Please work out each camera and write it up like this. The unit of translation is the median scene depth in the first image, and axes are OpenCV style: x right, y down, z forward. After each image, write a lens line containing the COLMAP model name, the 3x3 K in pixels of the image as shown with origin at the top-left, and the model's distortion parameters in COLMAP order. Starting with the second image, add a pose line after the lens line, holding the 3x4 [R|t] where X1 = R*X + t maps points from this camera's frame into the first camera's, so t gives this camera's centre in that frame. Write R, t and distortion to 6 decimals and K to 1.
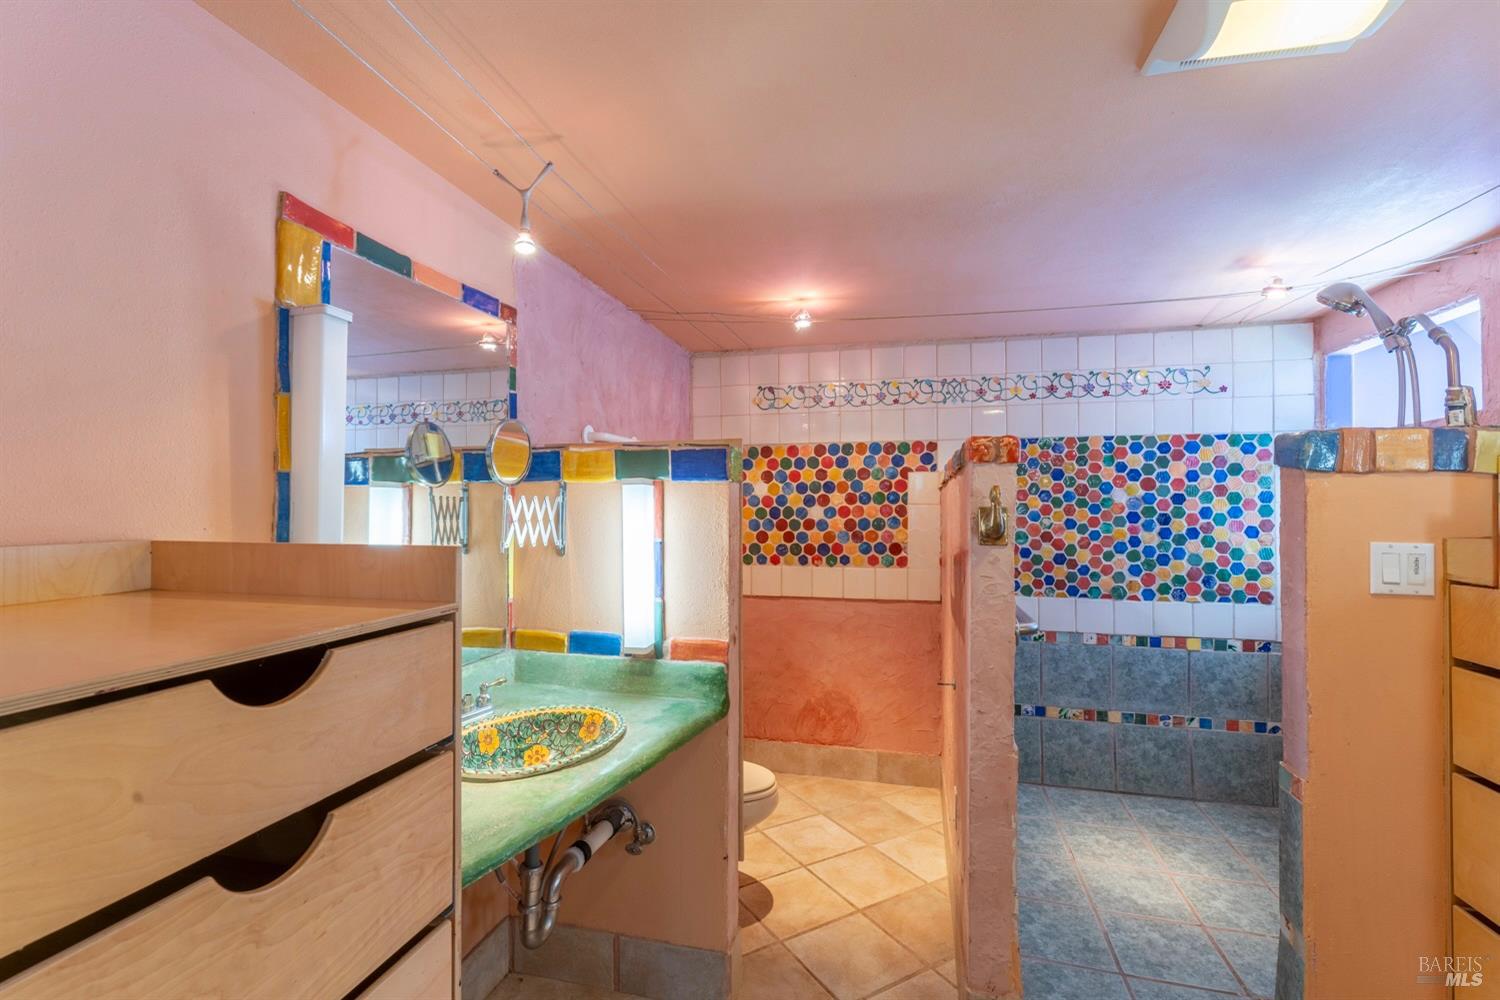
lens RADIAL K [[677.5, 0, 743.6], [0, 677.5, 500.8], [0, 0, 1]] dist [-0.007248, 0.001698]
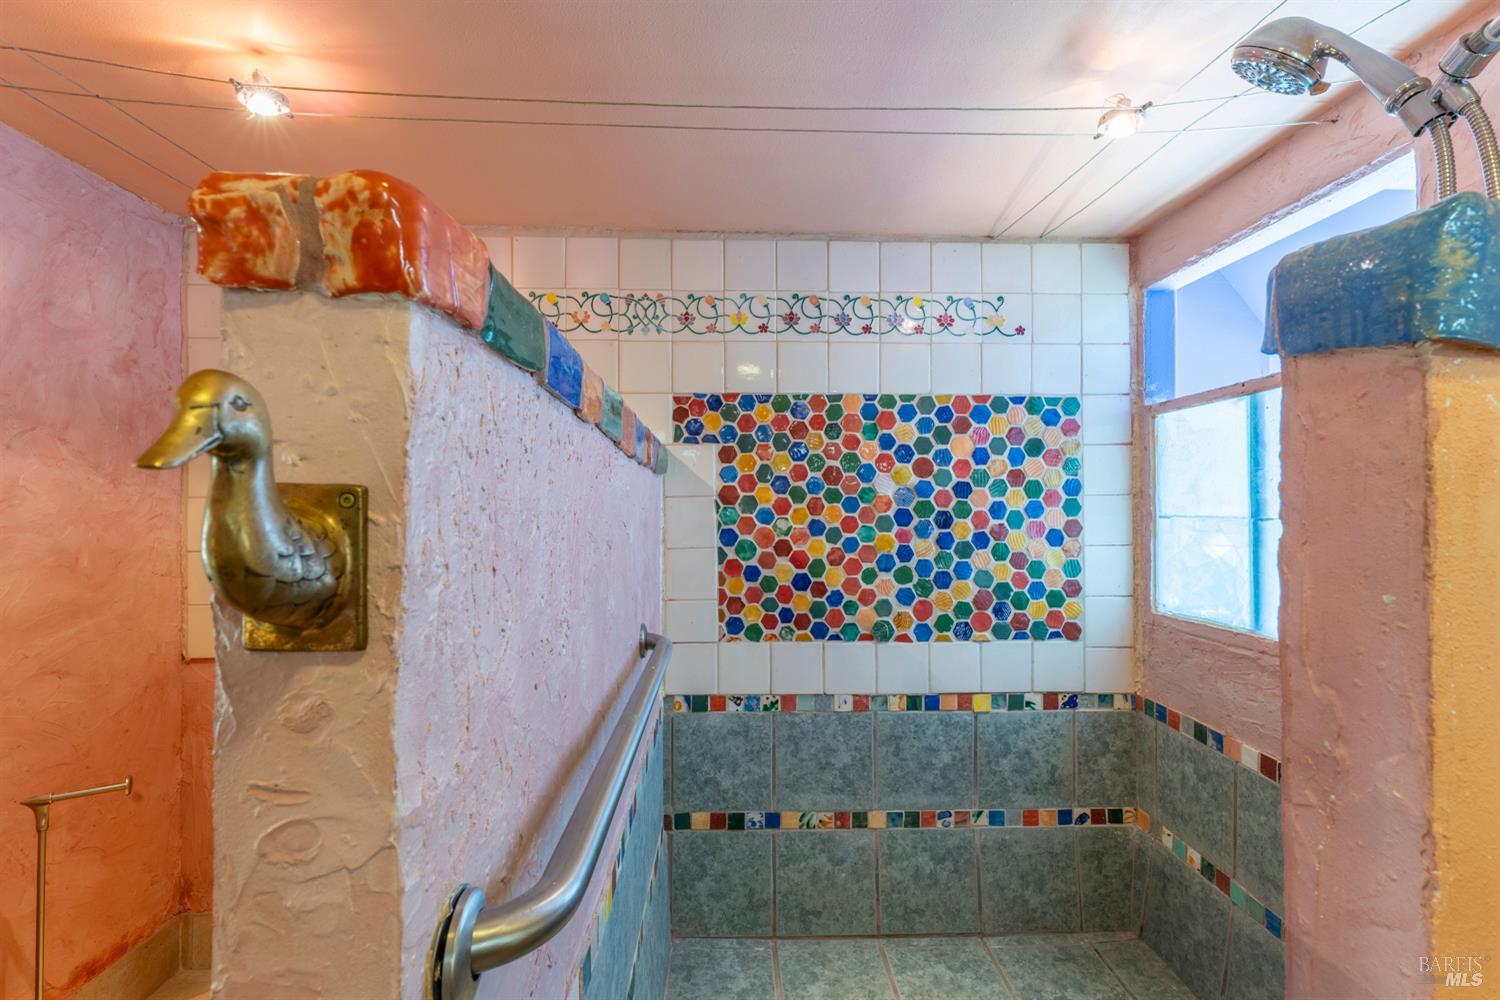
lens RADIAL K [[677.5, 0, 754.9], [0, 677.5, 501.8], [0, 0, 1]] dist [-0.007248, 0.001698]
pose [[0.957858, 0.001312, 0.287238, 0.247524], [-0.002278, 0.999993, 0.003030, 0.007731], [-0.287232, -0.003556, 0.957854, 0.407210]]
